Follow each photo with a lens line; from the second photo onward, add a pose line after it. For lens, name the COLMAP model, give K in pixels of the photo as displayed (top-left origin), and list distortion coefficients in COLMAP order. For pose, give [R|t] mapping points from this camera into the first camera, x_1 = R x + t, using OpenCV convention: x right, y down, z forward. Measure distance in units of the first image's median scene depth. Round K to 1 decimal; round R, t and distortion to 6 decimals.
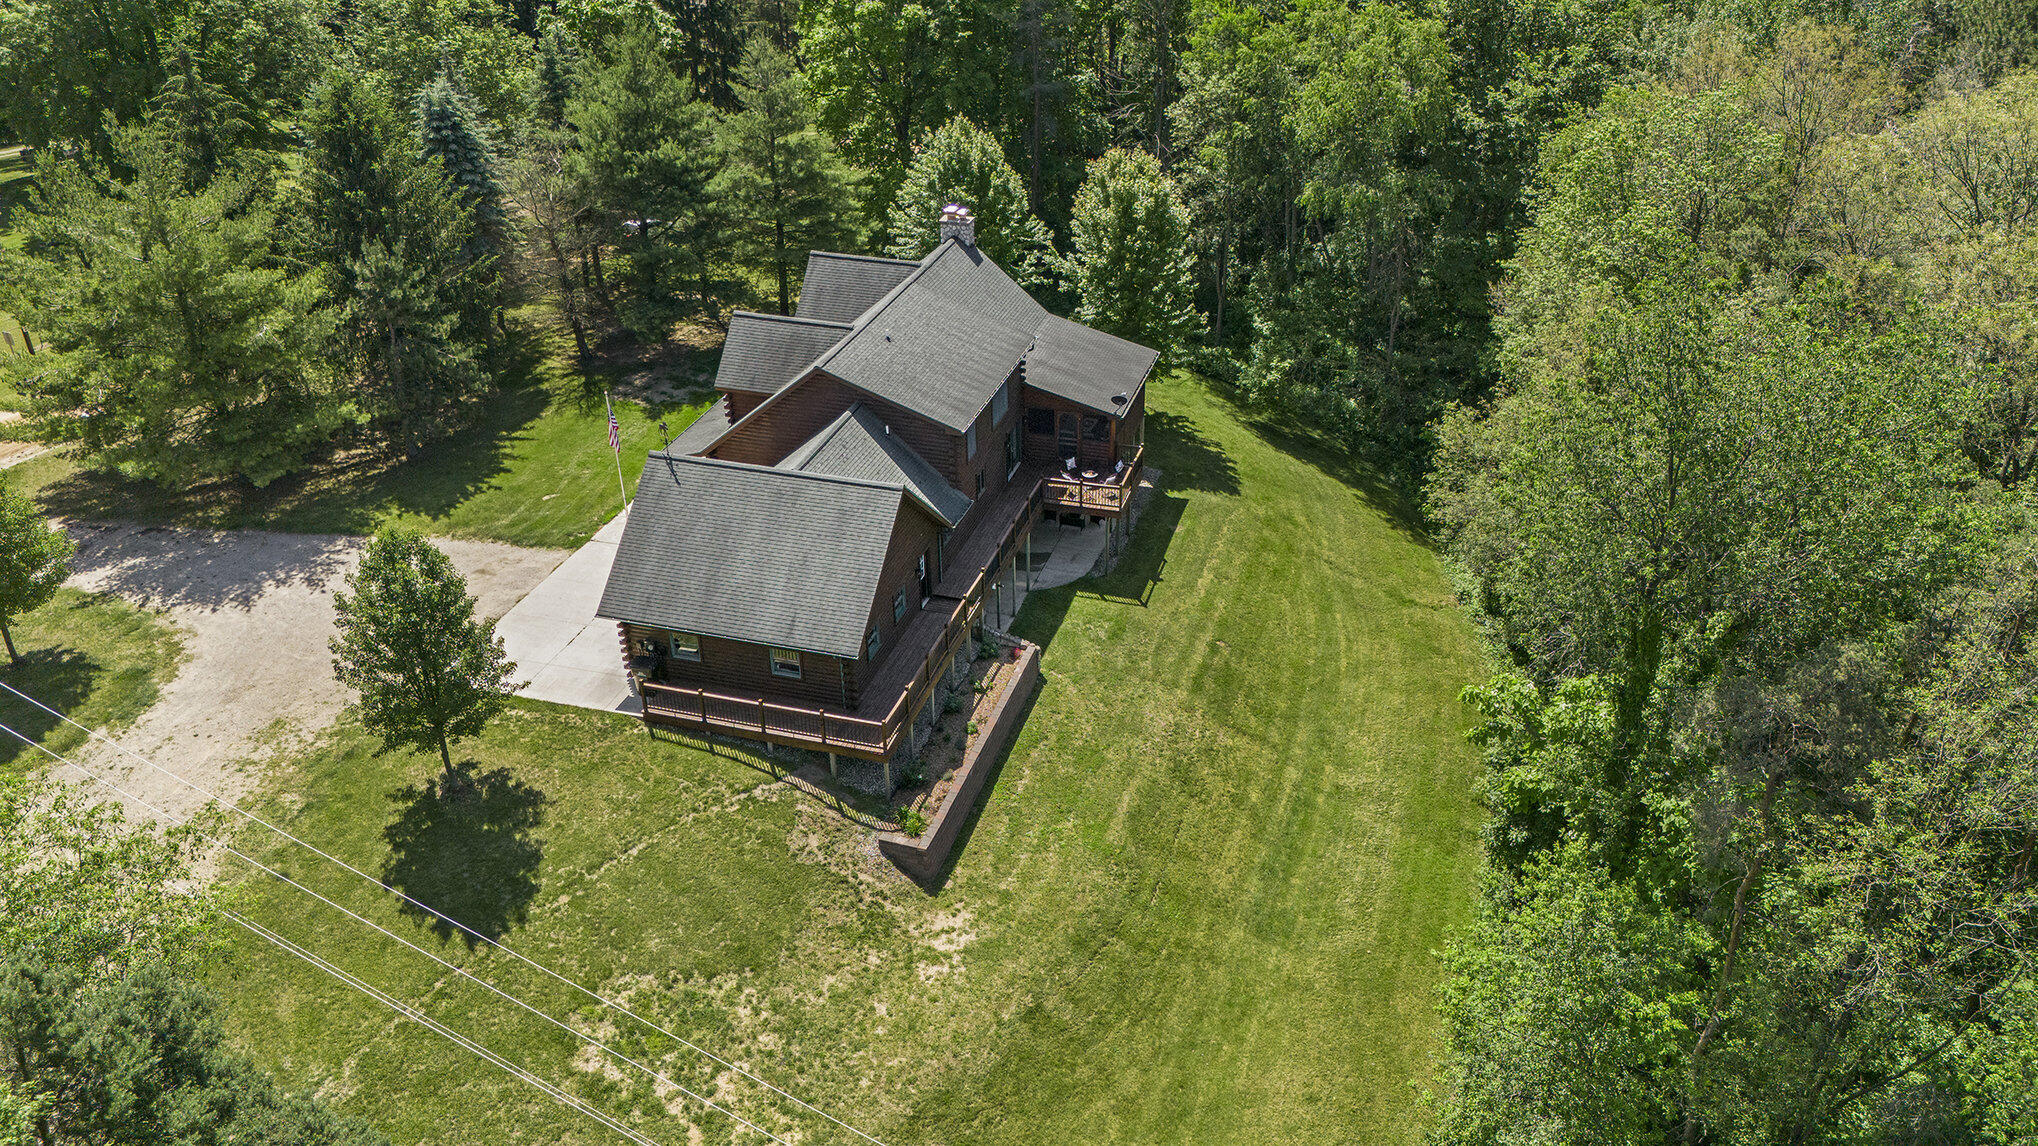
lens RADIAL K [[1501.7, 0, 1022.8], [0, 1501.7, 569.1], [0, 0, 1]] dist [0.060266, -0.062427]
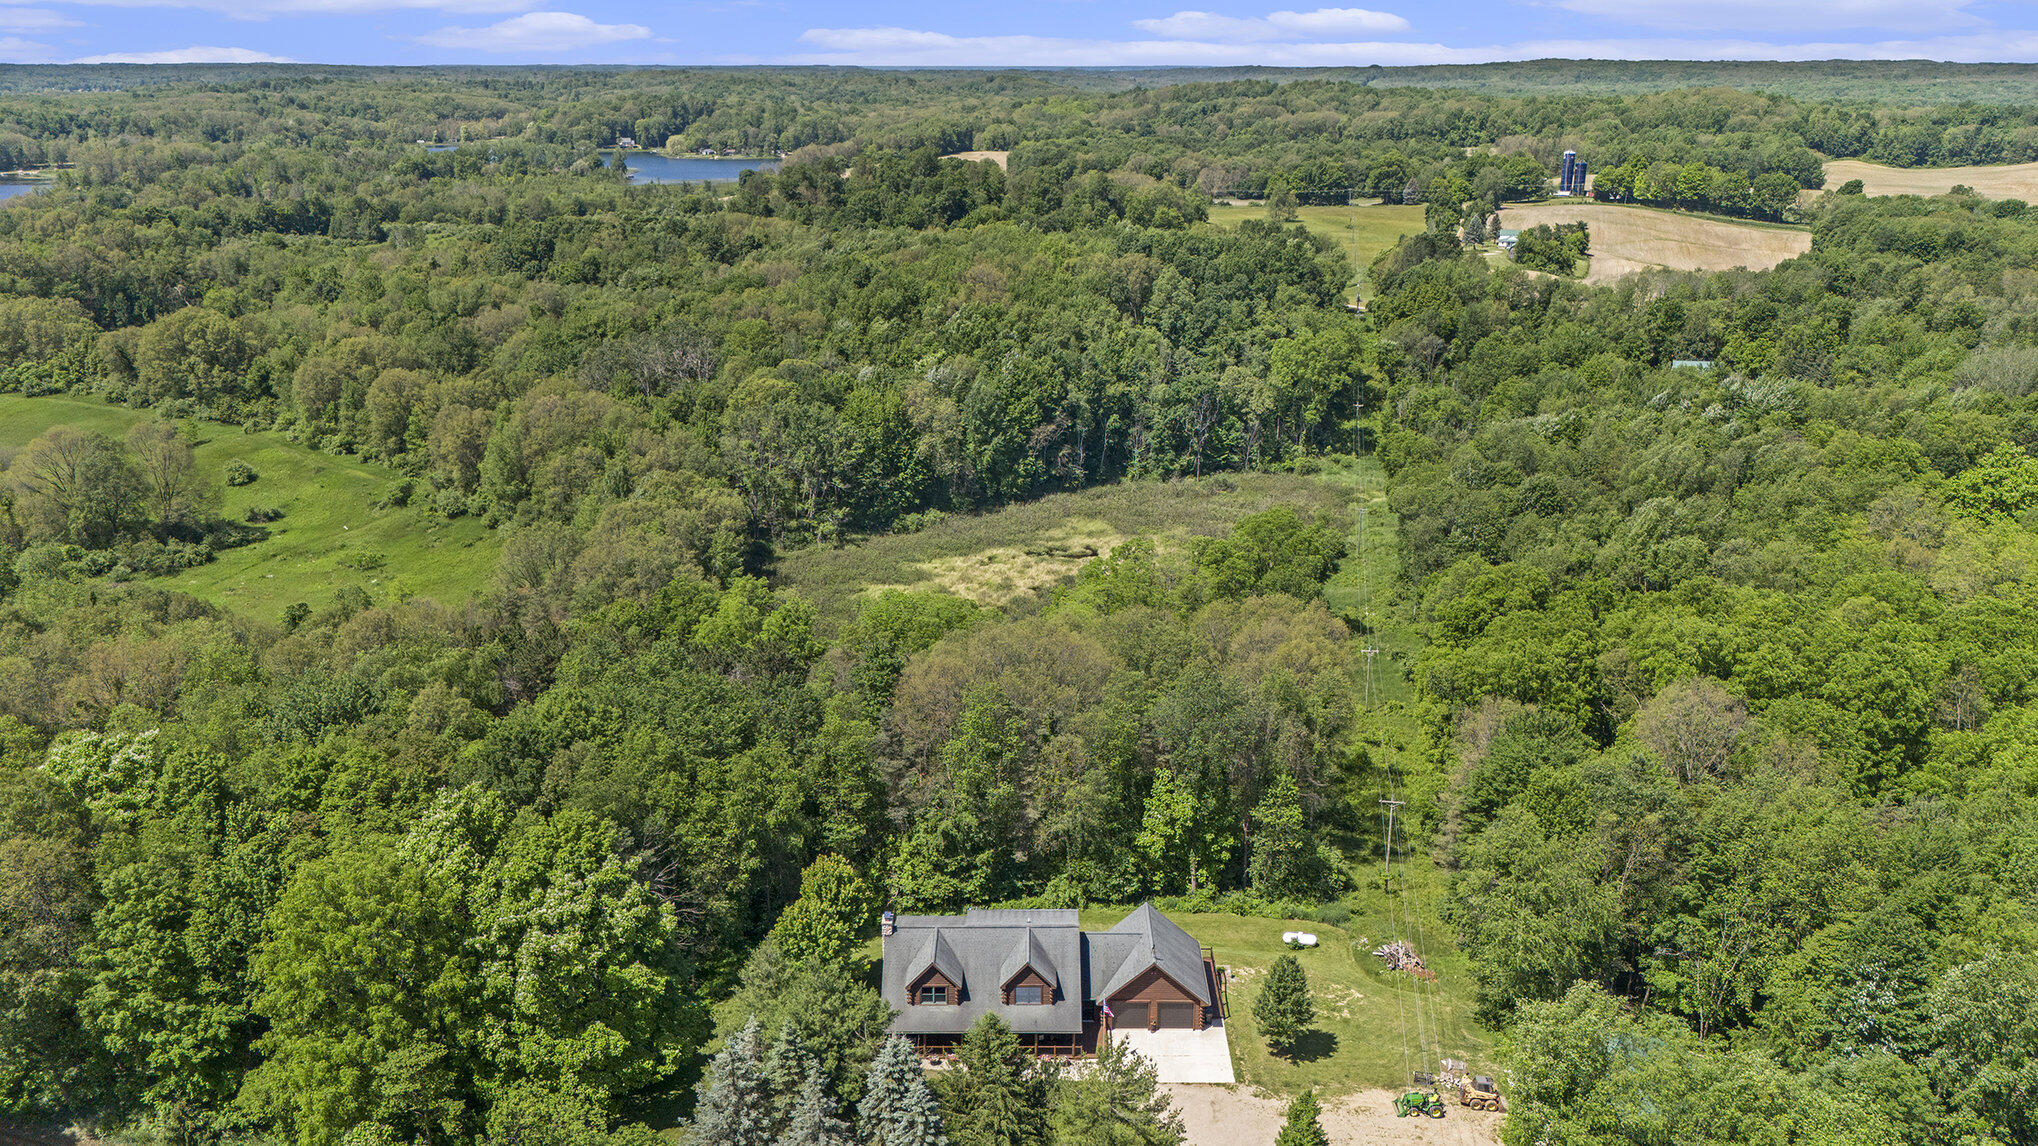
lens RADIAL K [[1501.7, 0, 1020.3], [0, 1501.7, 518.1], [0, 0, 1]] dist [0.060266, -0.062427]
pose [[-0.277008, -0.259013, 0.925299, -2.439036], [0.491787, 0.789077, 0.368108, -1.779429], [-0.825477, 0.557019, -0.091201, 1.101852]]
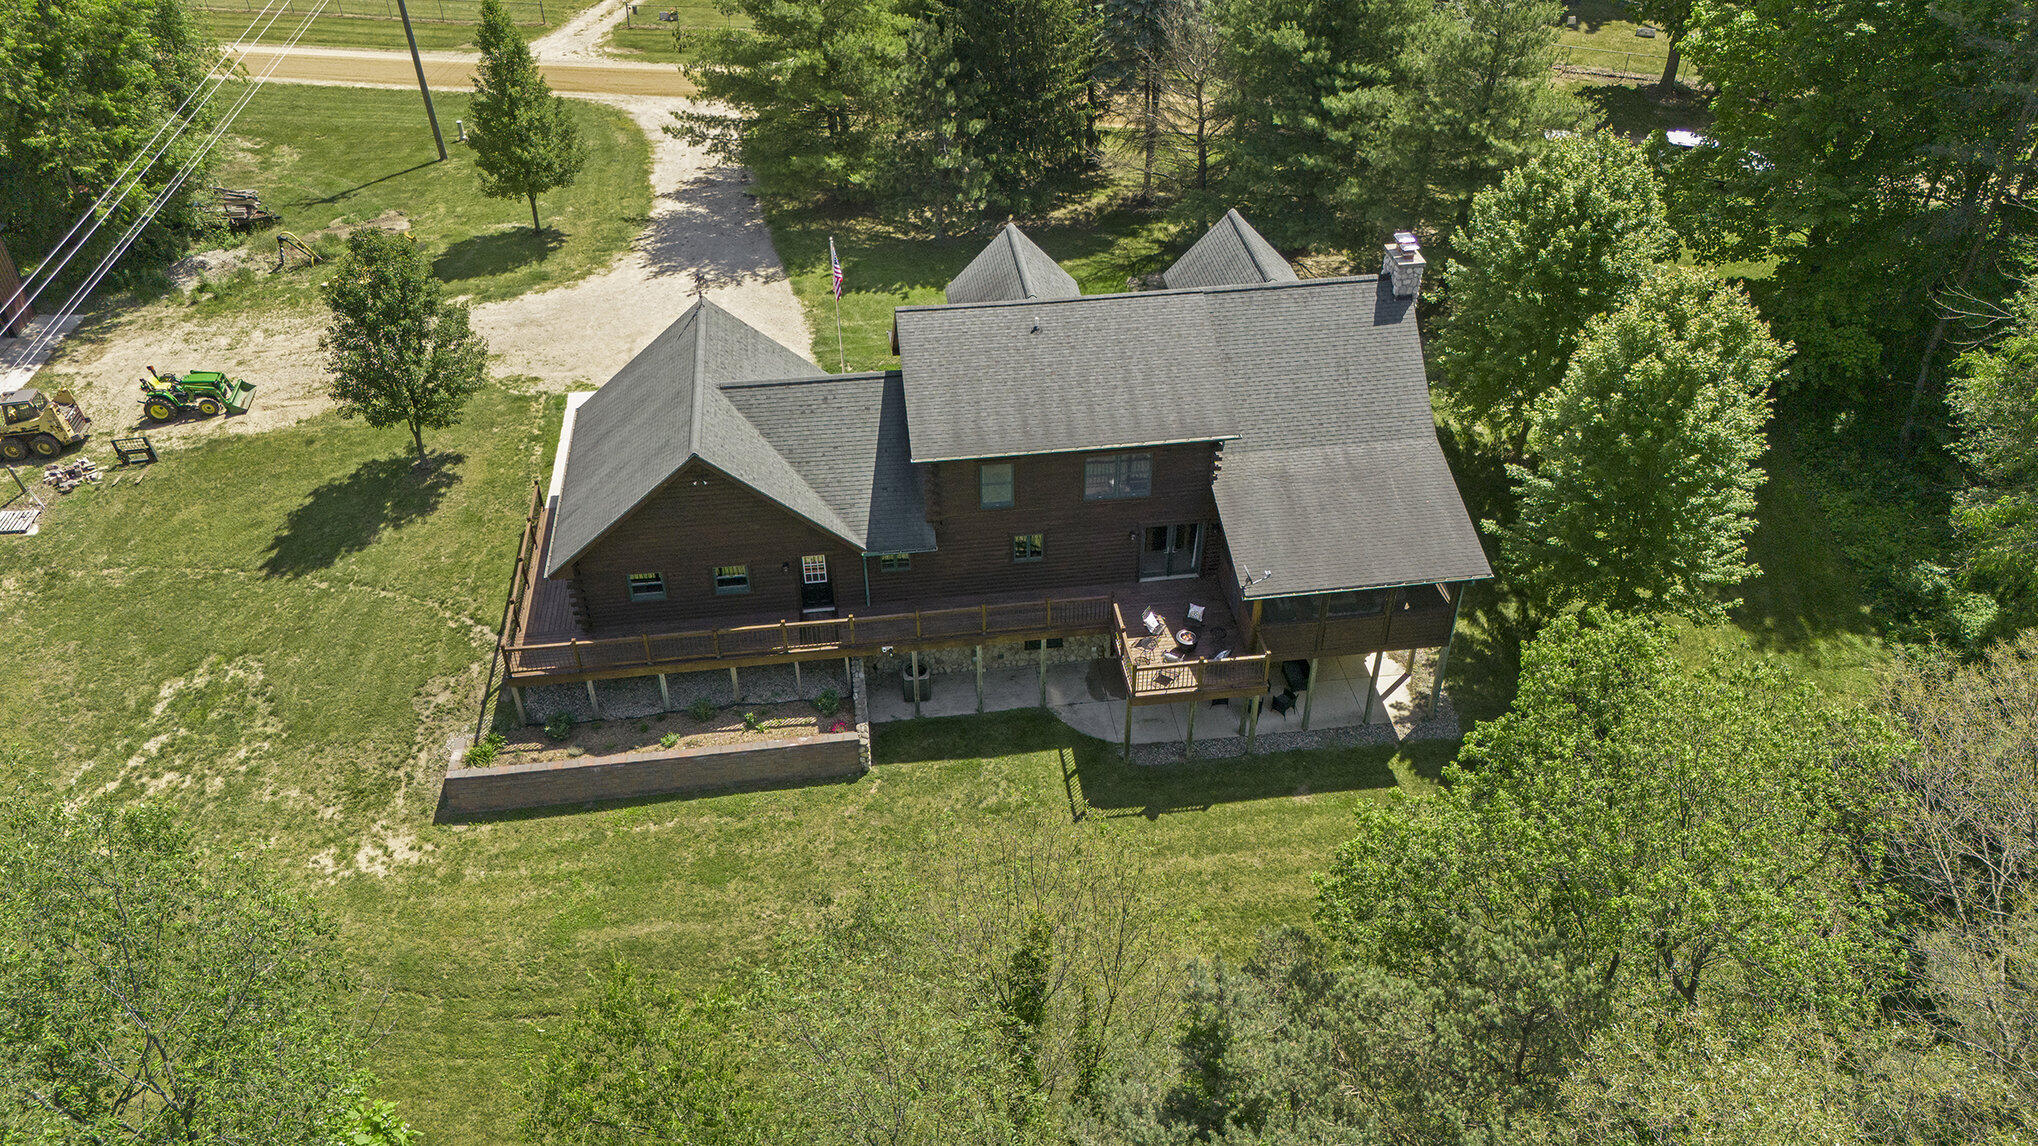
lens RADIAL K [[1501.7, 0, 1021.7], [0, 1501.7, 563.4], [0, 0, 1]] dist [0.060266, -0.062427]
pose [[0.414791, 0.561503, -0.716005, 0.667301], [-0.462481, 0.807768, 0.365544, -0.420233], [0.783620, 0.179514, 0.594739, 0.686983]]
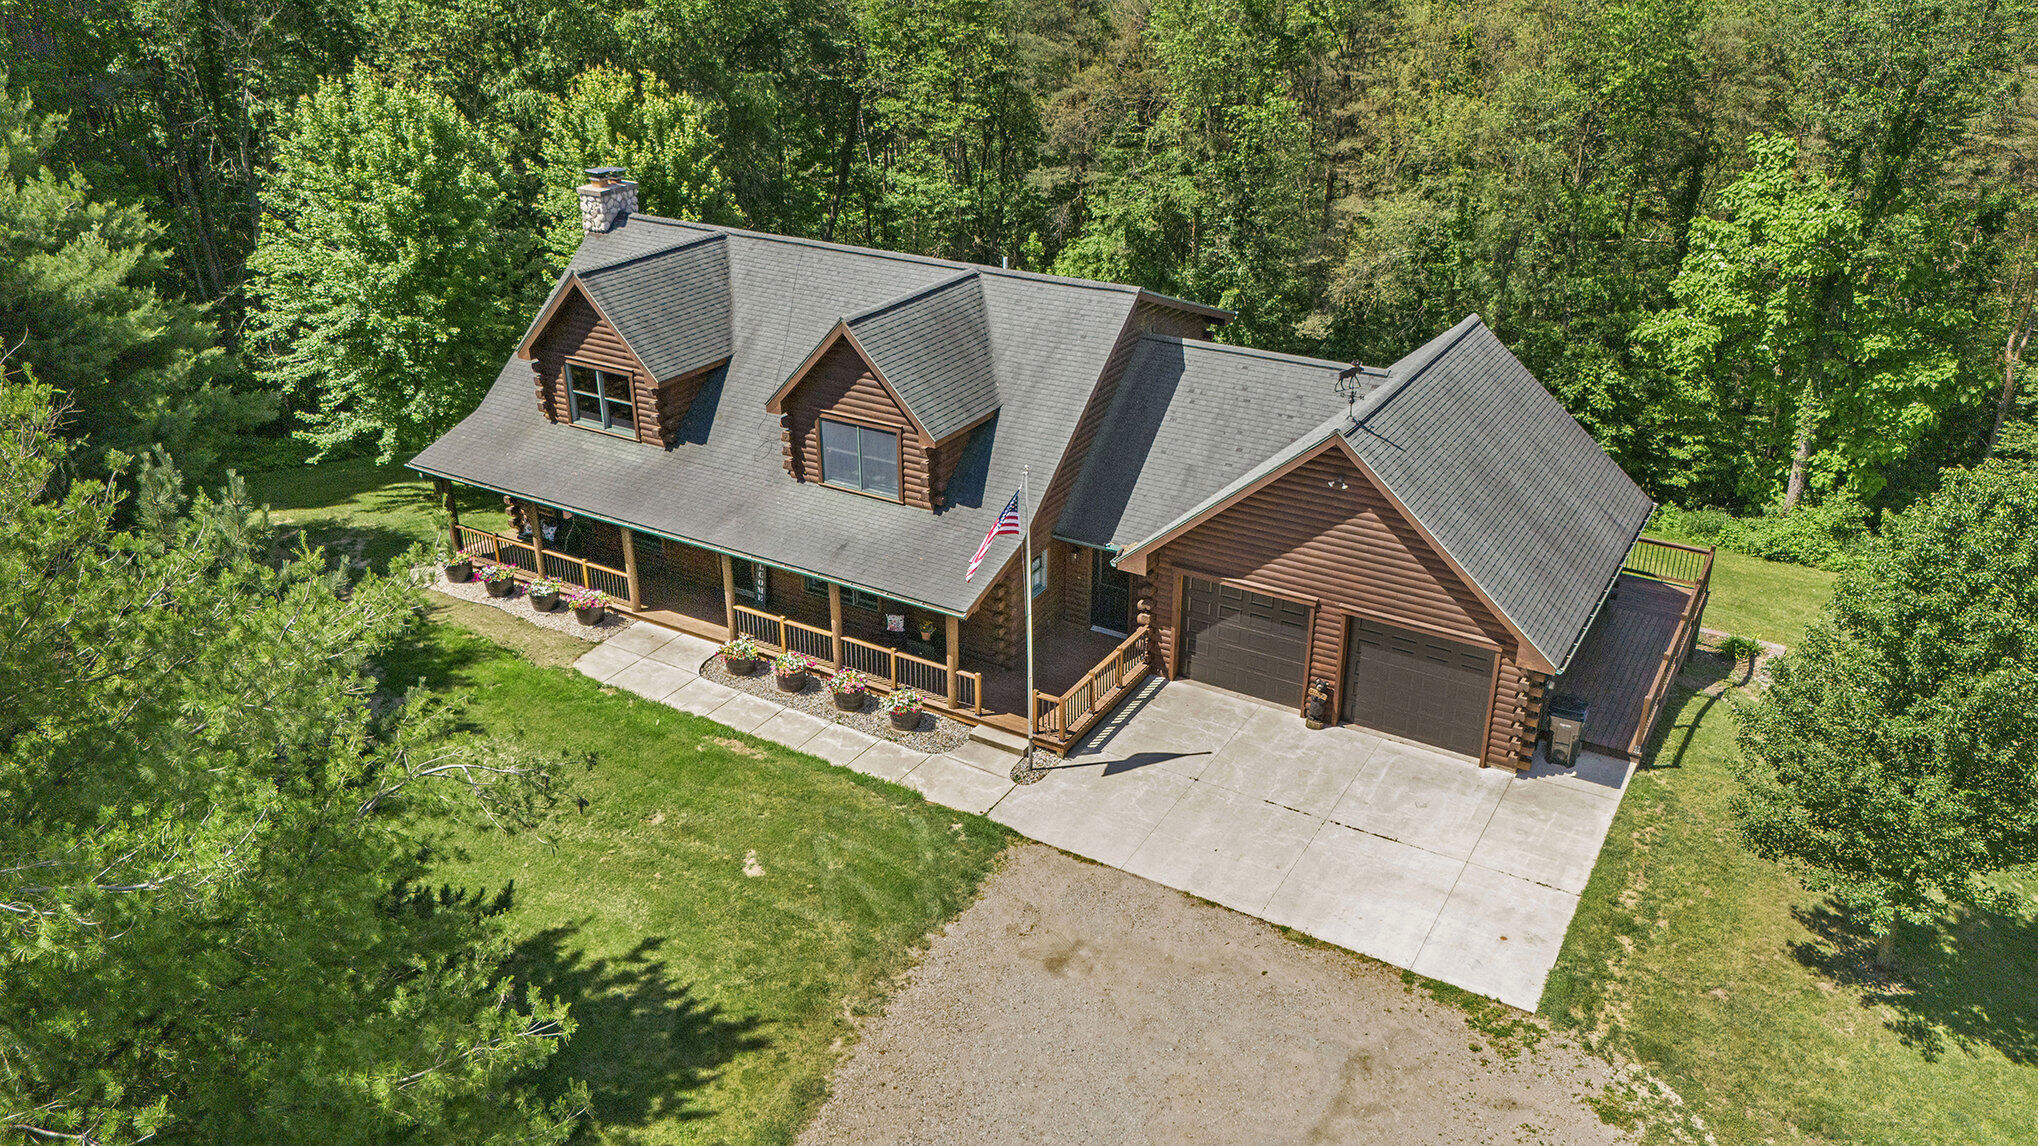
lens RADIAL K [[1501.7, 0, 1011.4], [0, 1501.7, 567.4], [0, 0, 1]] dist [0.060266, -0.062427]
pose [[0.243460, -0.406478, 0.880626, -0.862660], [0.489573, 0.835294, 0.250205, -0.256812], [-0.837285, 0.370216, 0.402361, 0.986901]]
